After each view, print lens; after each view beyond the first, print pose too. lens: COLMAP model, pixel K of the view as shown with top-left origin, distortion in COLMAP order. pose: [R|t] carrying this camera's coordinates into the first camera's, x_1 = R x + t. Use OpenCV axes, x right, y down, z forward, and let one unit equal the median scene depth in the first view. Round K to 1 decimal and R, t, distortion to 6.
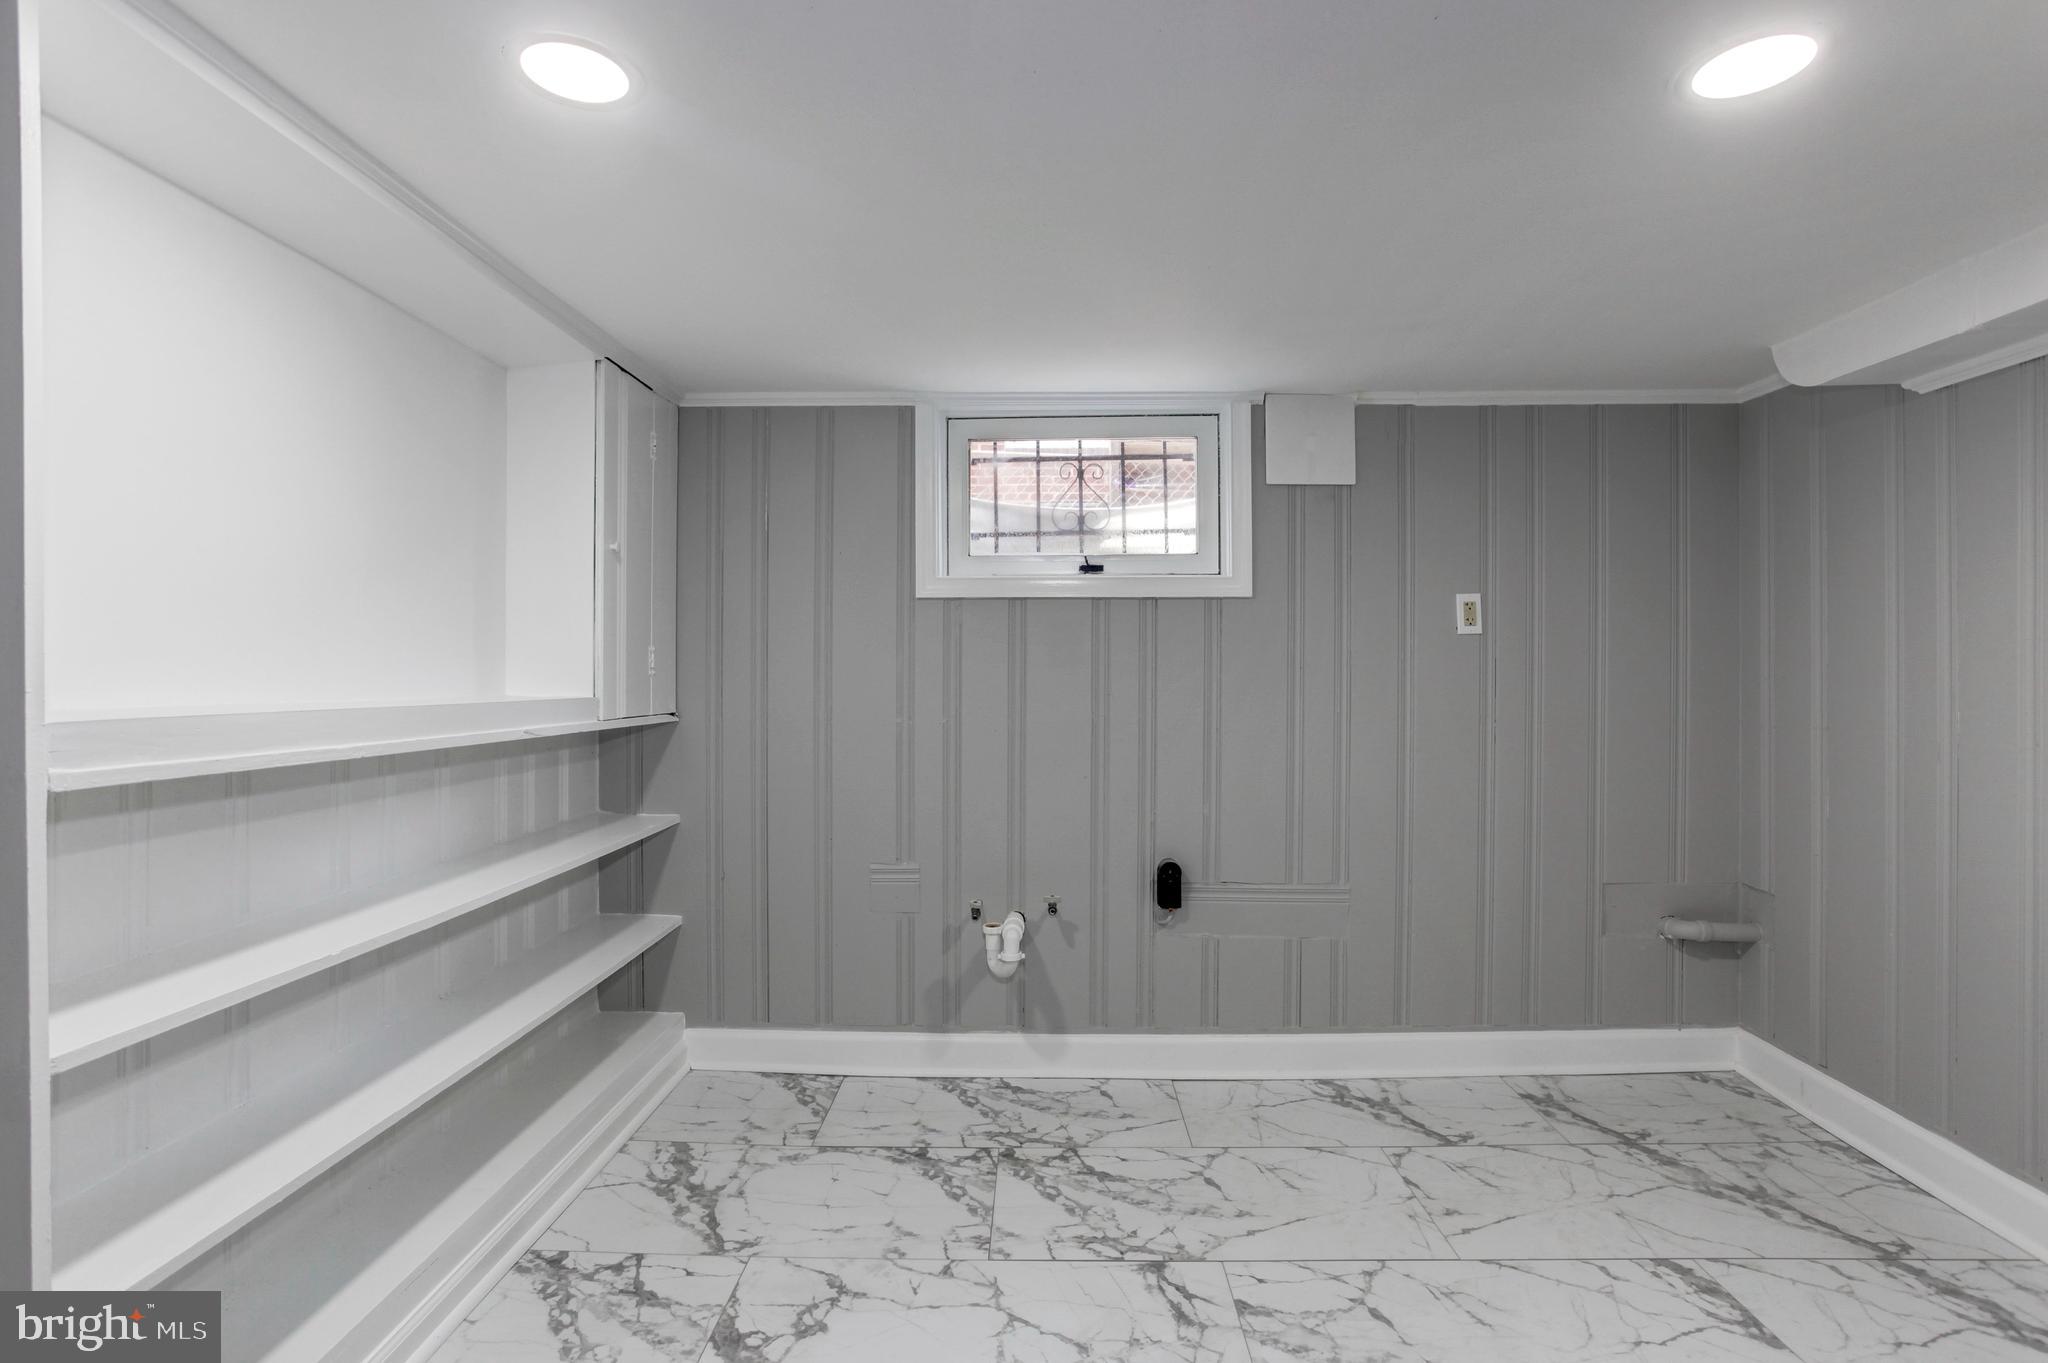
lens RADIAL K [[1010.0, 0, 1066.2], [0, 1010.0, 667.4], [0, 0, 1]] dist [-0.065345, 0.036656]
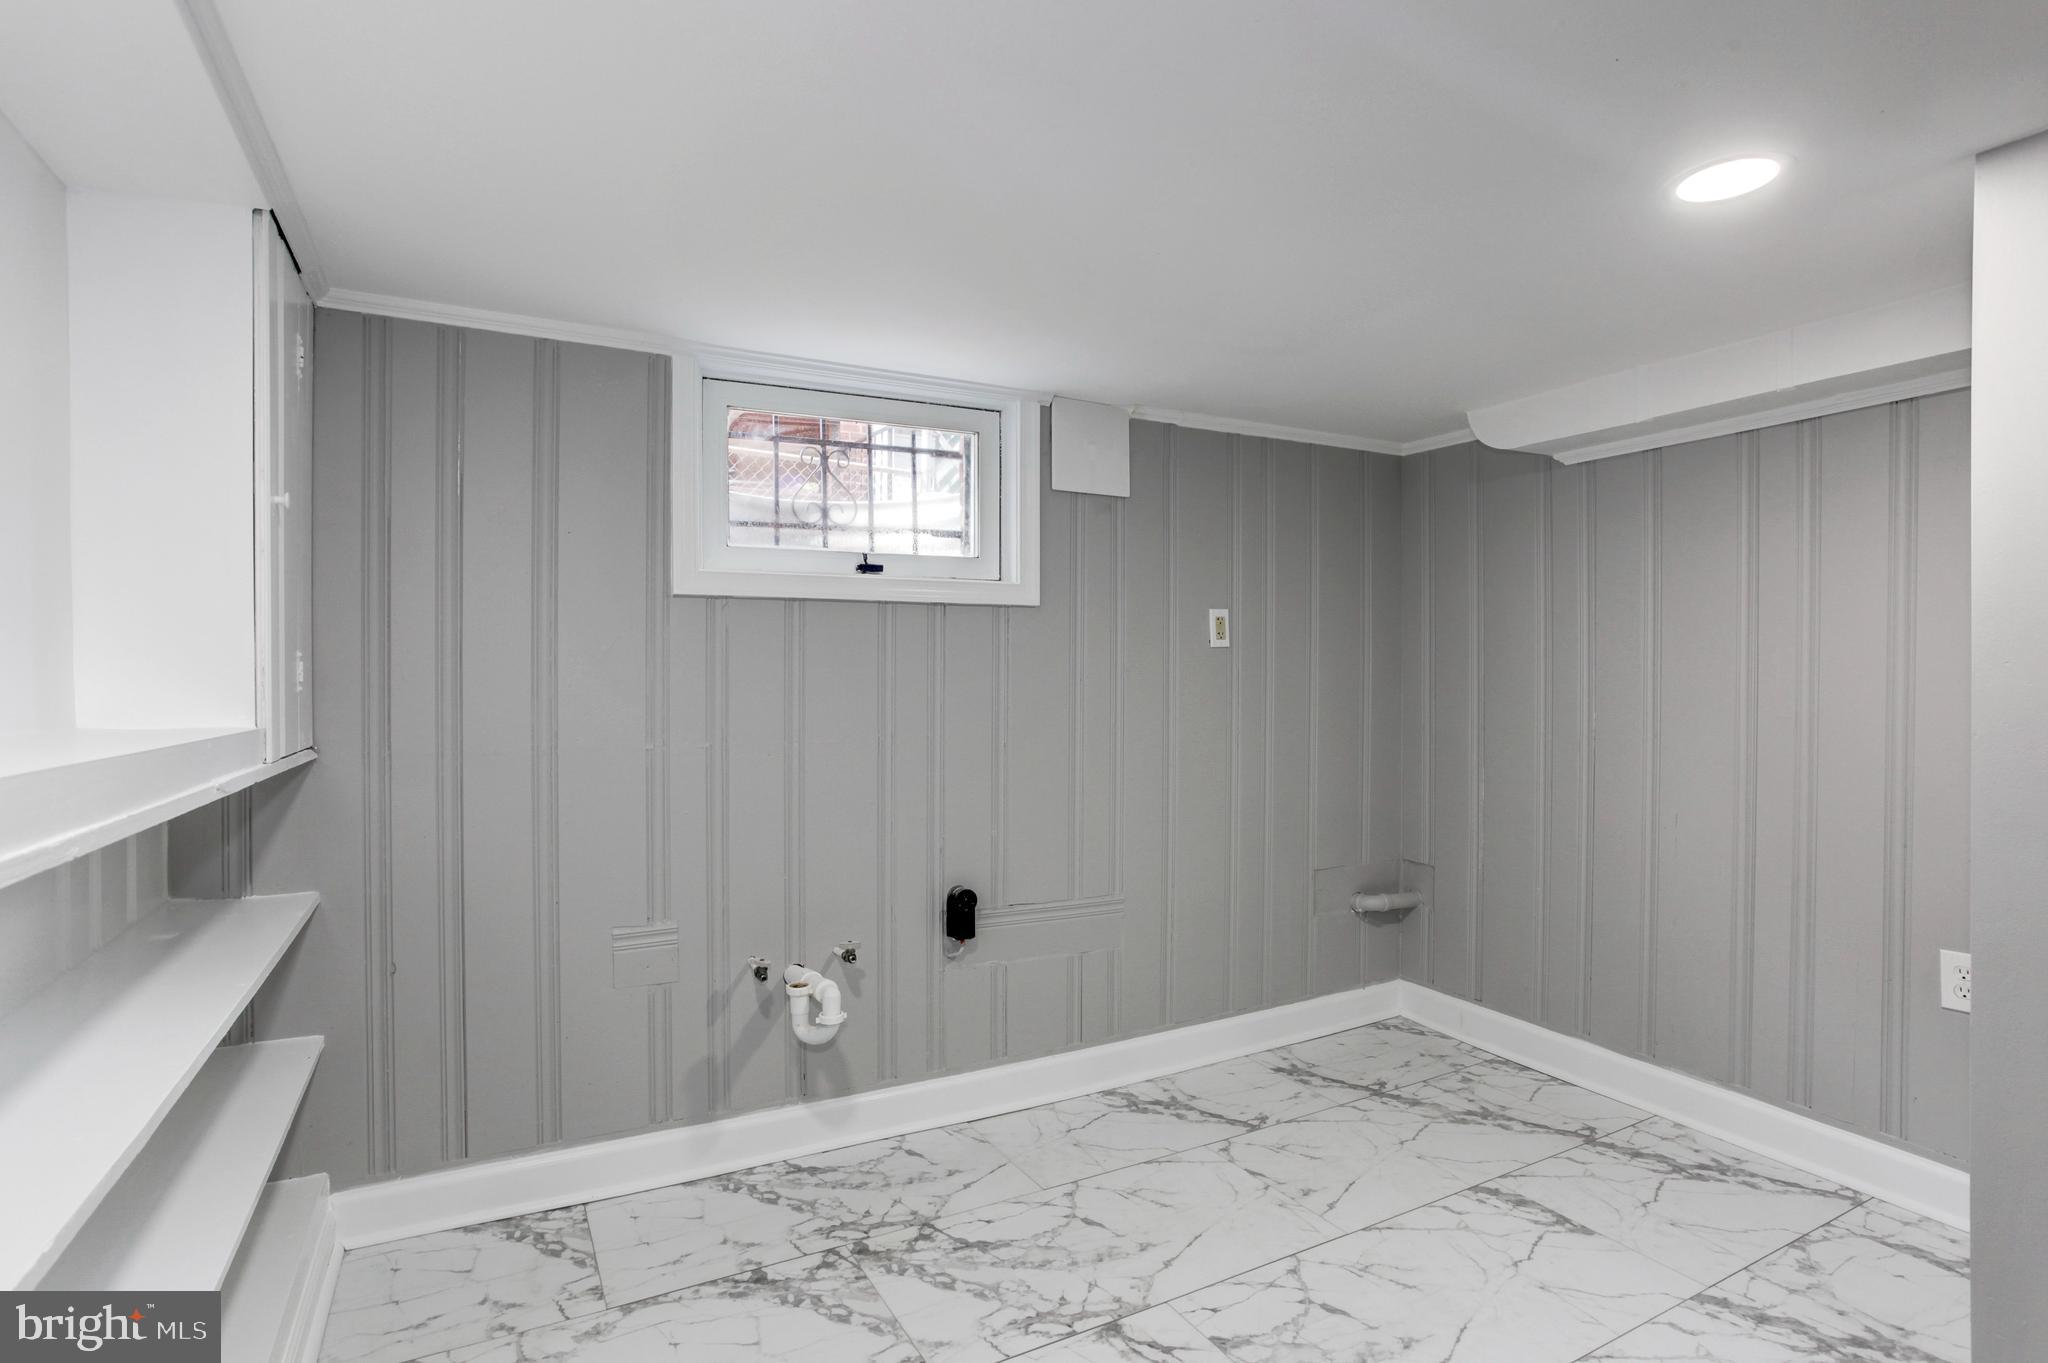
lens RADIAL K [[1005.3, 0, 1024.0], [0, 1005.3, 681.5], [0, 0, 1]] dist [-0.076772, 0.047759]
pose [[0.876303, -0.004099, 0.481743, -0.293263], [0.000369, 0.999969, 0.007837, -0.005076], [-0.481761, -0.006690, 0.876277, 0.168133]]
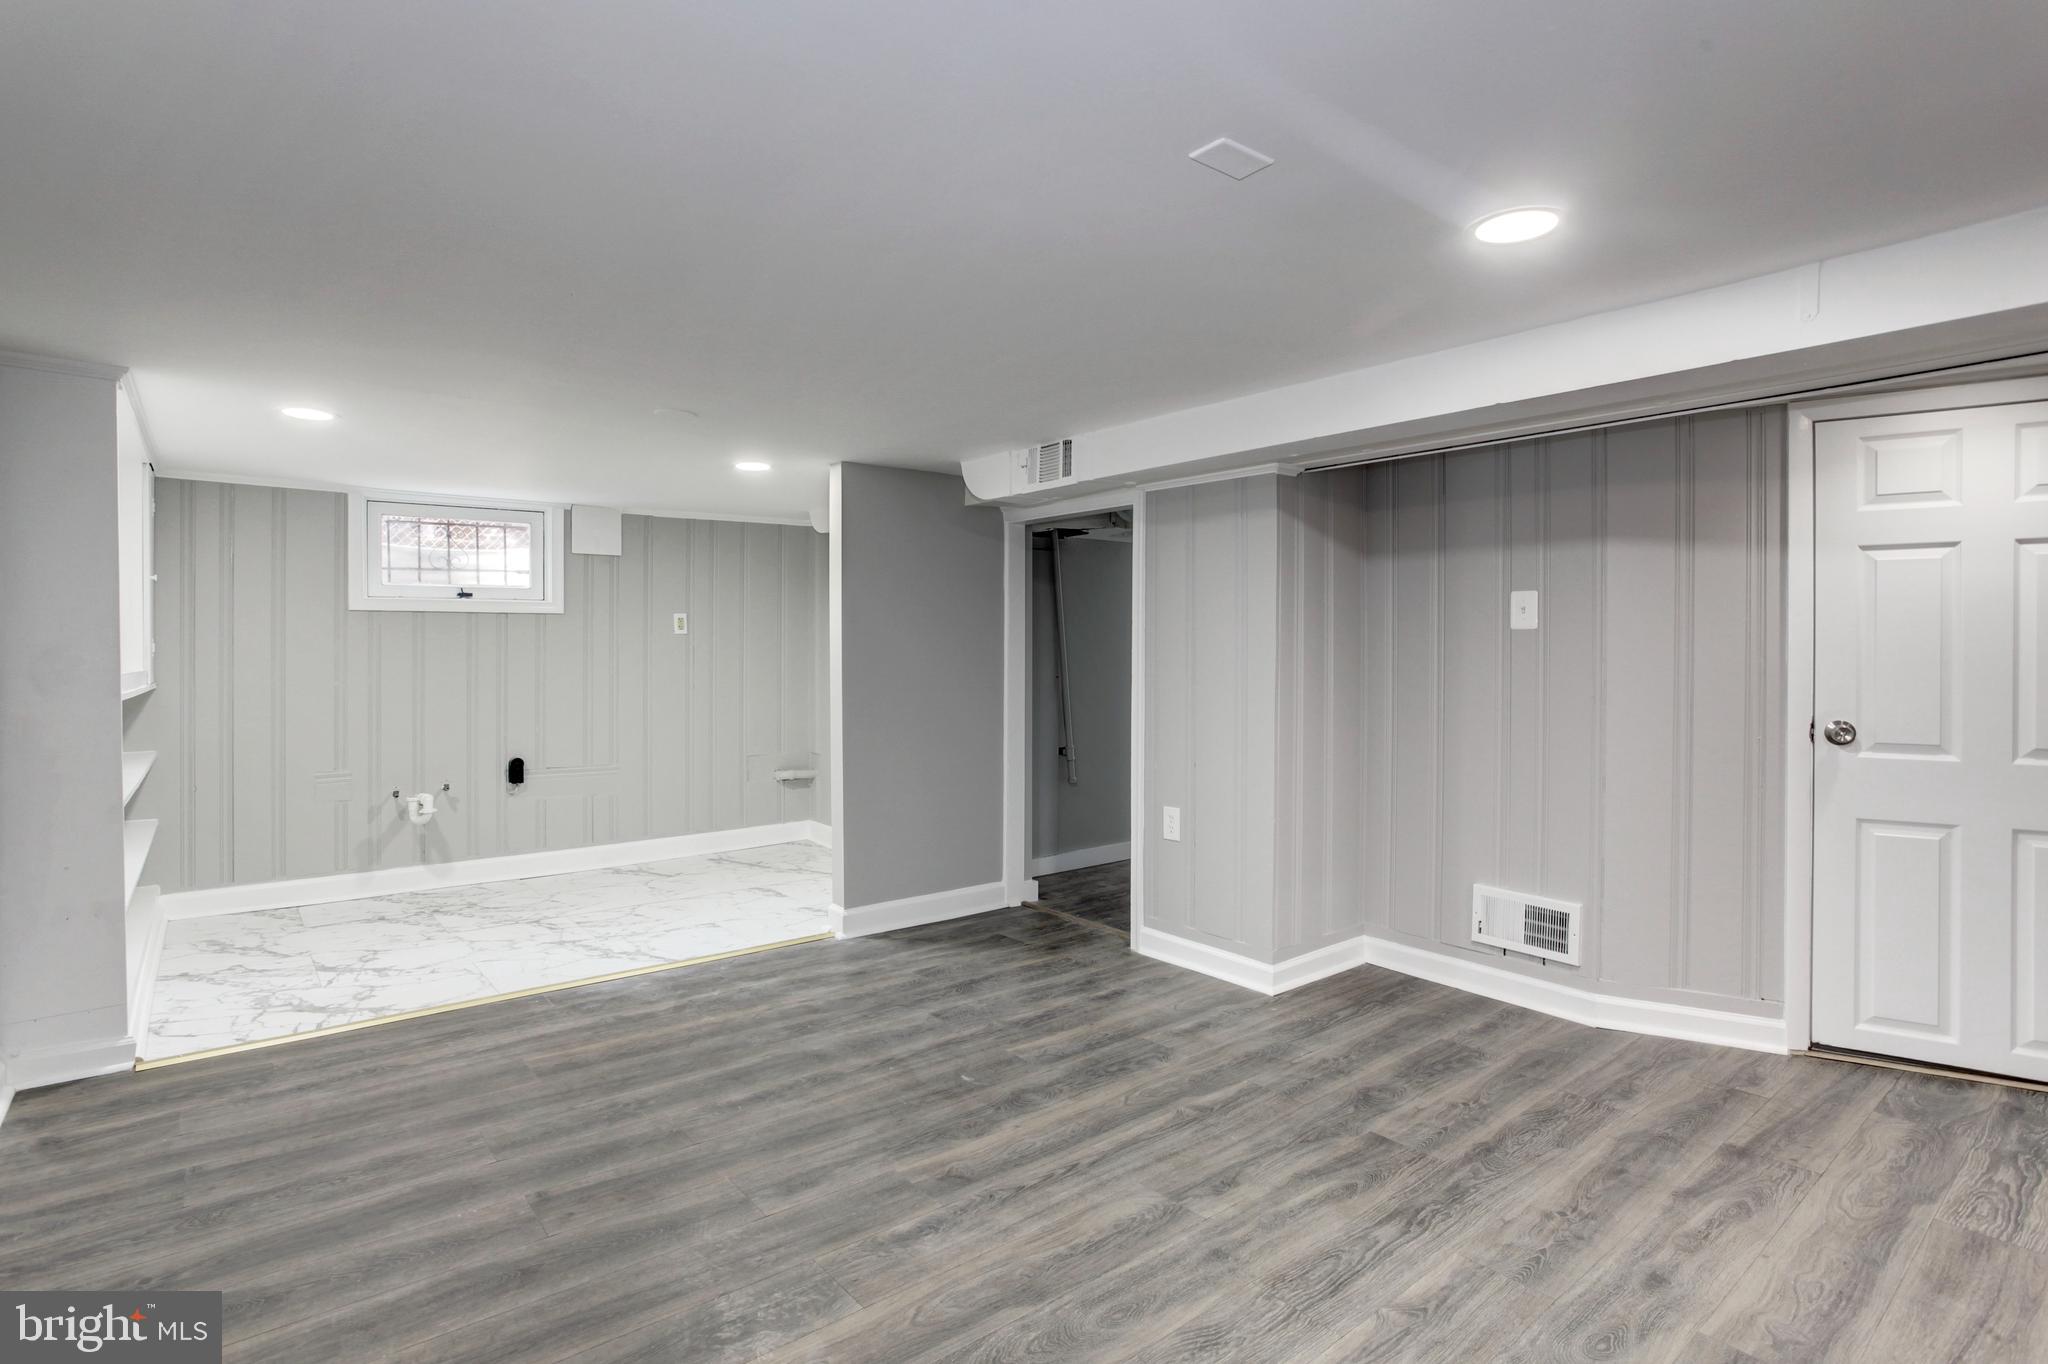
lens RADIAL K [[1046.2, 0, 1068.3], [0, 1046.2, 648.5], [0, 0, 1]] dist [-0.061913, 0.035179]
pose [[0.767157, -0.001778, 0.641456, -0.328471], [0.001914, 0.999998, 0.000482, -0.003822], [-0.641456, 0.000858, 0.767159, -1.075314]]
